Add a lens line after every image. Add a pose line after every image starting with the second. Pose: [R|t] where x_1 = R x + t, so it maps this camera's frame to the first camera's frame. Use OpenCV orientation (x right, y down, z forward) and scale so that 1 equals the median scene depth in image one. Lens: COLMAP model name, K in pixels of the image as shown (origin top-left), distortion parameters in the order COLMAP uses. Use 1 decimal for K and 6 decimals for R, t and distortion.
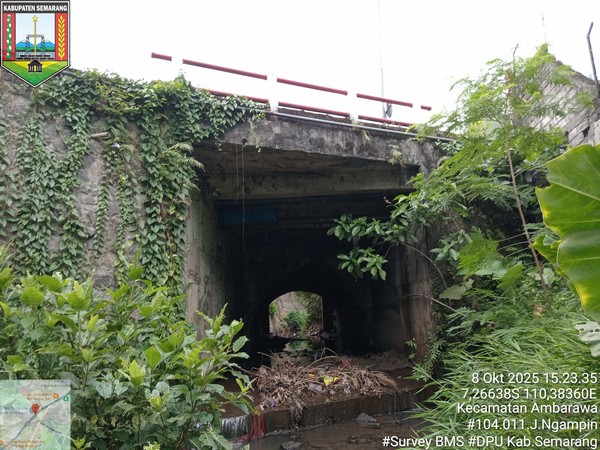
lens RADIAL K [[431.8, 0, 296.0], [0, 431.8, 225.8], [0, 0, 1]] dist [0.036590, -0.000229]
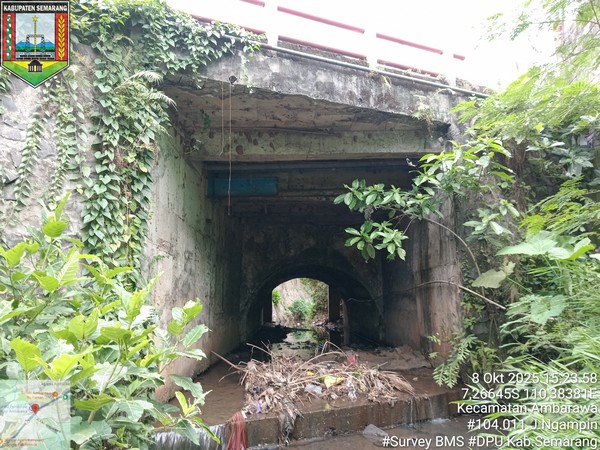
lens RADIAL K [[434.0, 0, 300.0], [0, 434.0, 225.0], [0, 0, 1]] dist [-0.000963, -0.000997]
pose [[0.999455, 0.030436, -0.012779, 0.020009], [-0.030151, 0.999305, 0.021936, 0.046274], [0.013438, -0.021539, 0.999678, 0.189423]]
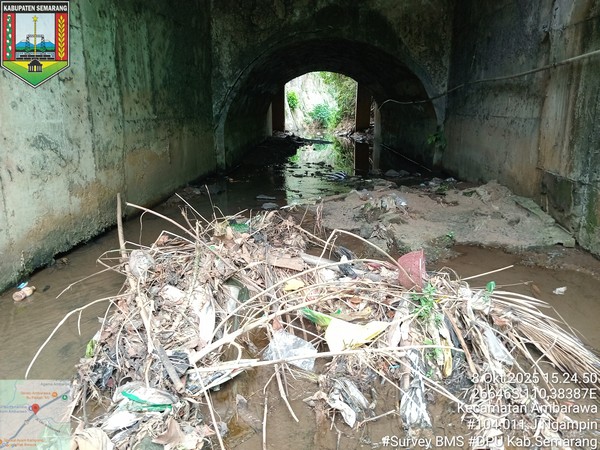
lens RADIAL K [[434.0, 0, 300.0], [0, 434.0, 225.0], [0, 0, 1]] dist [-0.000963, -0.000997]
pose [[0.996795, 0.057014, -0.056110, 0.060583], [-0.026084, 0.894757, 0.445791, 0.179719], [0.075621, -0.442898, 0.893377, 0.796438]]
